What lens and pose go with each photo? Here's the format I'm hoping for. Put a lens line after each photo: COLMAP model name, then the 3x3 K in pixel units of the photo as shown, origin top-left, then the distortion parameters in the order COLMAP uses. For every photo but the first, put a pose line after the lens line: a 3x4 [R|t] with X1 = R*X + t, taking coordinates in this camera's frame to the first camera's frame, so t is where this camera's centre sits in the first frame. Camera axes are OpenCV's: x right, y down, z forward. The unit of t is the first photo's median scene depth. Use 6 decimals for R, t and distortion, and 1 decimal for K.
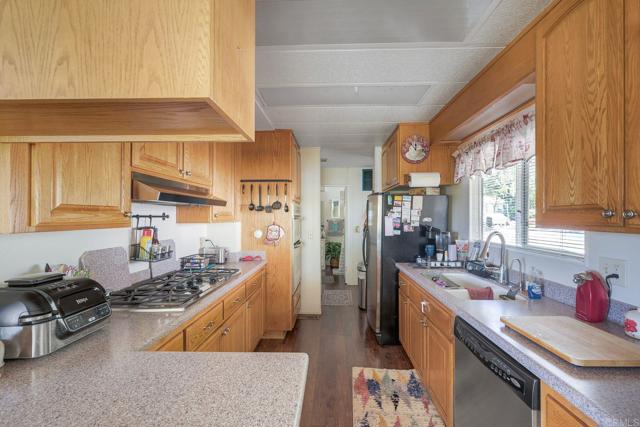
lens RADIAL K [[254.2, 0, 324.9], [0, 254.2, 216.4], [0, 0, 1]] dist [0.000188, -0.001028]
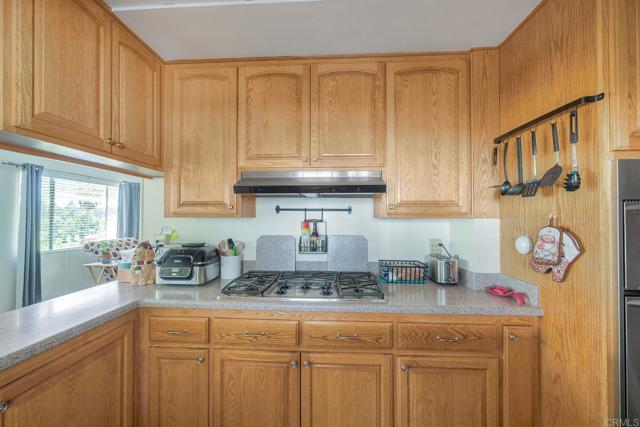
lens RADIAL K [[254.2, 0, 320.0], [0, 254.2, 213.3], [0, 0, 1]] dist [0.000188, -0.001028]
pose [[-0.025149, -0.015492, -0.999564, 0.230997], [-0.000076, 0.999880, -0.015495, 0.021059], [0.999684, -0.000313, -0.025147, 0.716889]]
